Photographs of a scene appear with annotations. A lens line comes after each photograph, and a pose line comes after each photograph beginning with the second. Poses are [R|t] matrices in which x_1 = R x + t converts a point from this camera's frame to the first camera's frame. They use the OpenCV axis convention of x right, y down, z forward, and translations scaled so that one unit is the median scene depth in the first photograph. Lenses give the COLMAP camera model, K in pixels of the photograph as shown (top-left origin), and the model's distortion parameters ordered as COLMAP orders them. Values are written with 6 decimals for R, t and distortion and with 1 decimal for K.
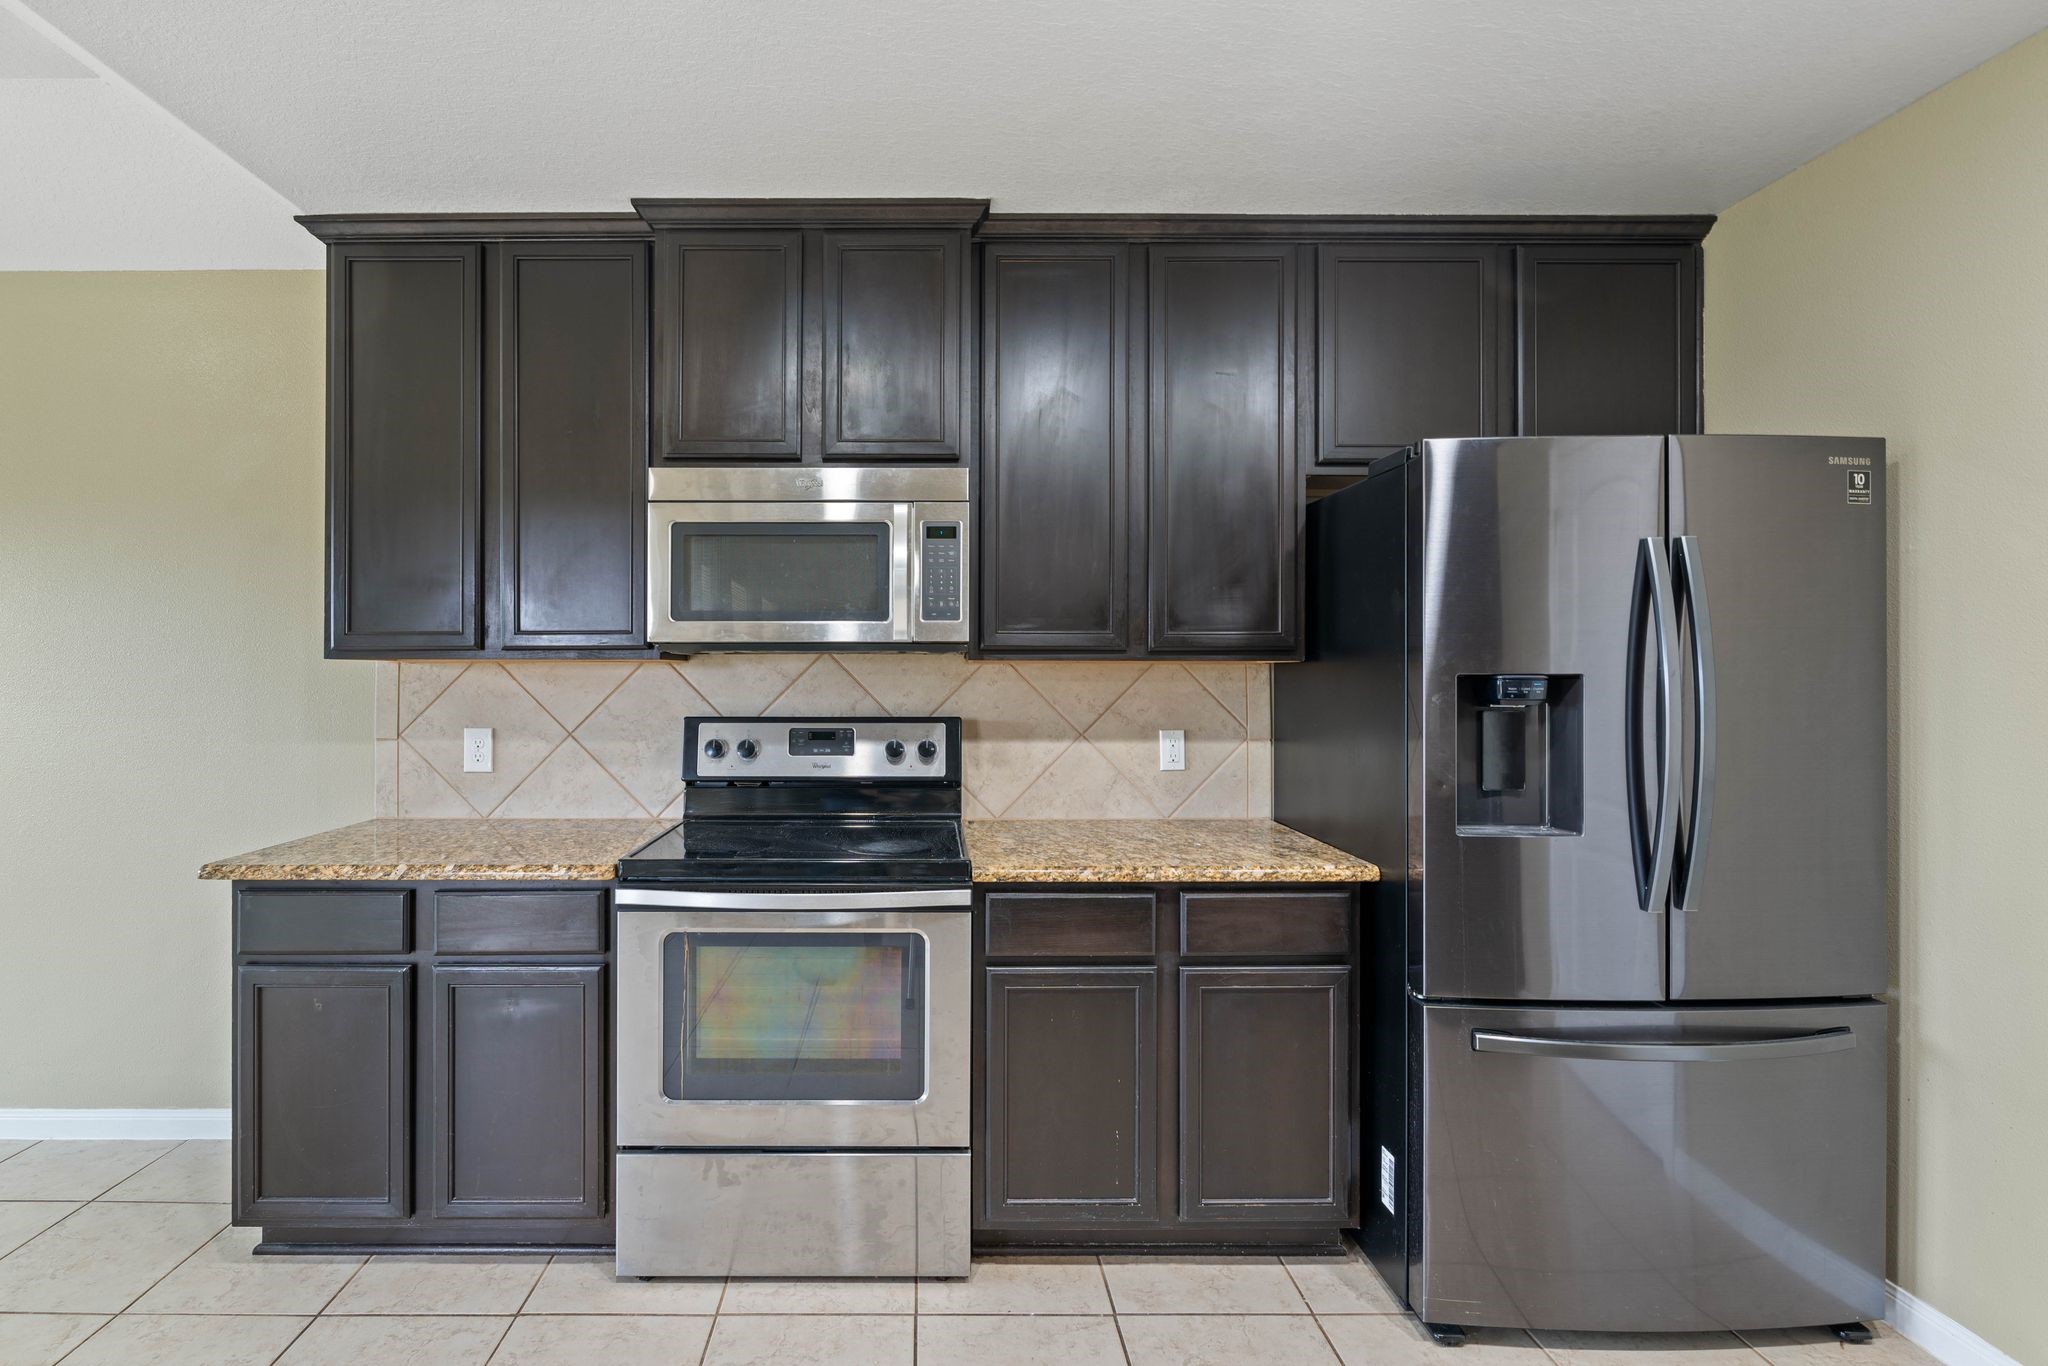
lens RADIAL K [[933.6, 0, 931.6], [0, 933.6, 676.6], [0, 0, 1]] dist [0.003867, -0.000681]
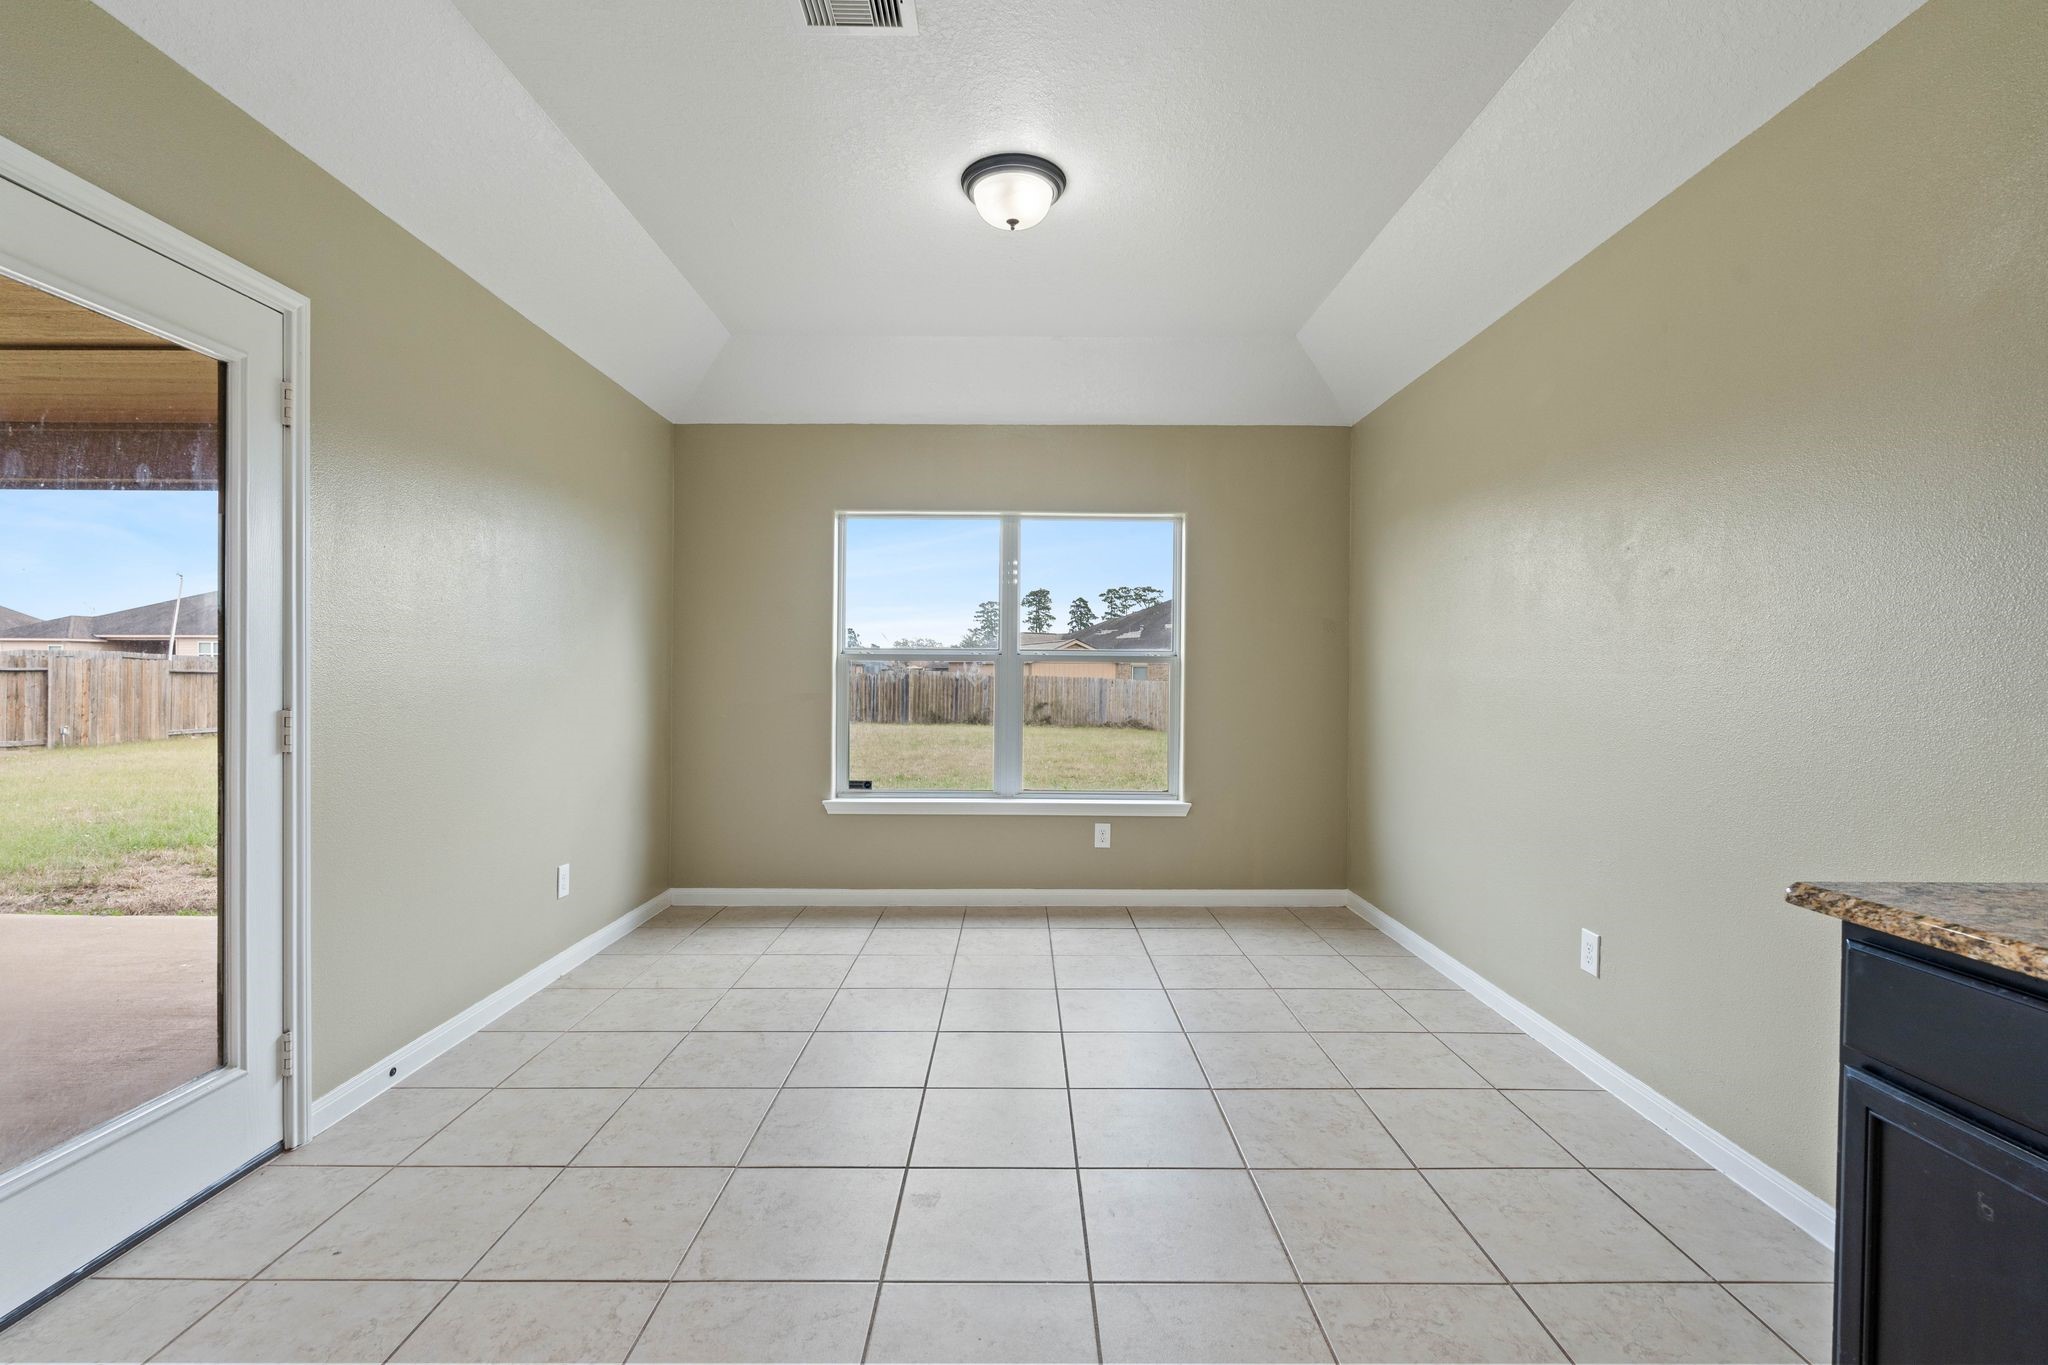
lens RADIAL K [[908.9, 0, 1022.0], [0, 908.9, 681.6], [0, 0, 1]] dist [-0.002034, 0.001370]
pose [[0.004887, 0.006759, -0.999965, -0.147797], [-0.009784, 0.999930, 0.006711, 0.059567], [0.999940, 0.009750, 0.004953, 0.427625]]
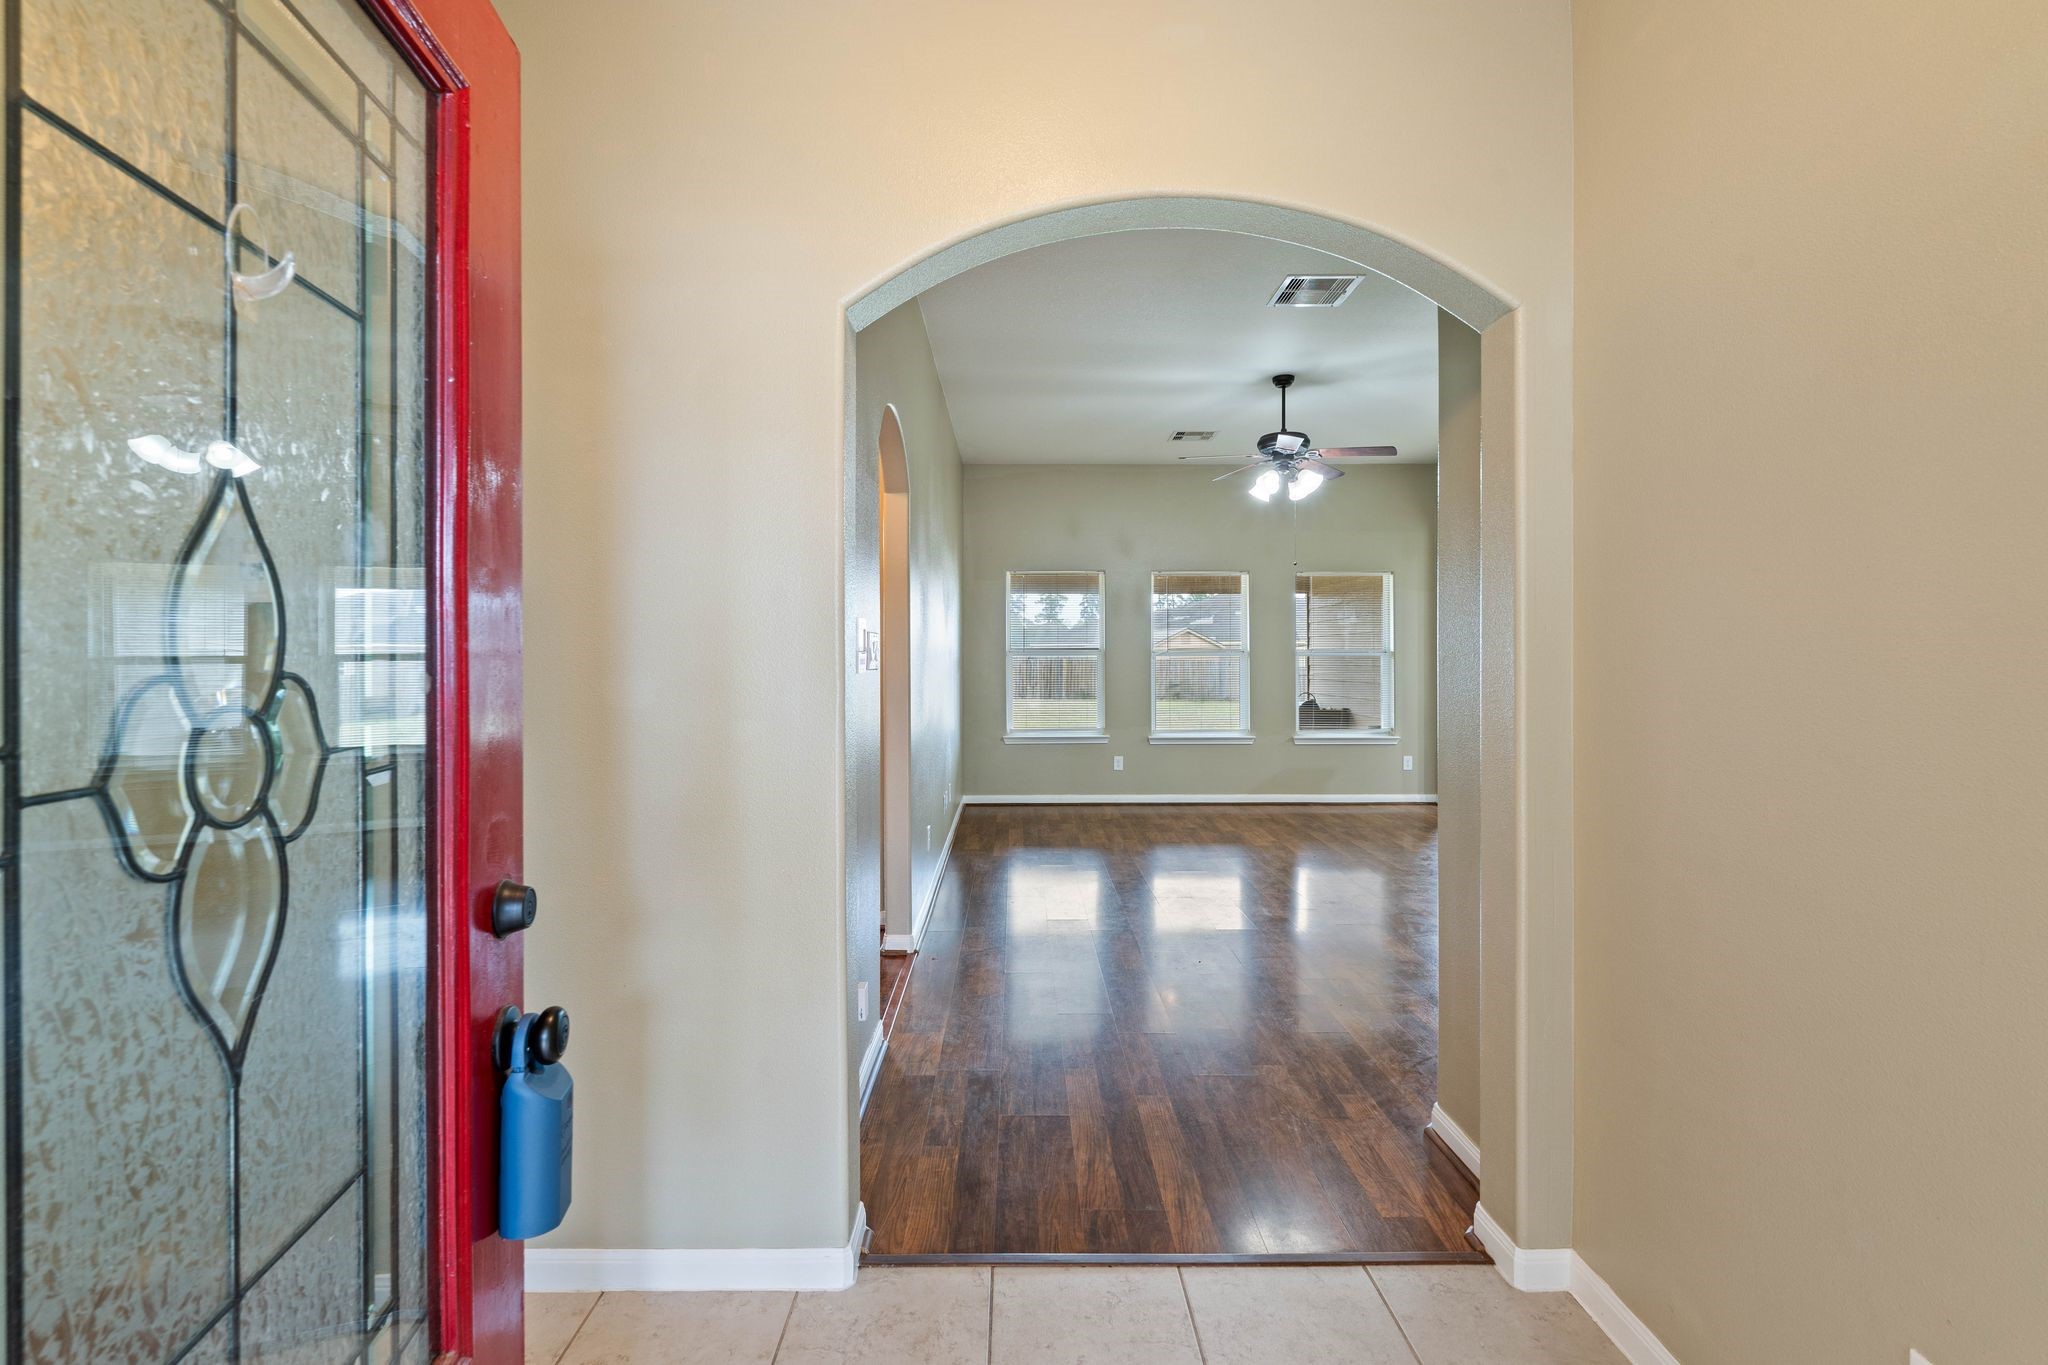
lens RADIAL K [[908.9, 0, 1014.9], [0, 908.9, 665.7], [0, 0, 1]] dist [-0.002034, 0.001370]
pose [[0.001214, 0.011485, -0.999933, 2.951617], [-0.000533, 0.999934, 0.011485, -0.001260], [0.999999, 0.000519, 0.001220, -2.192462]]
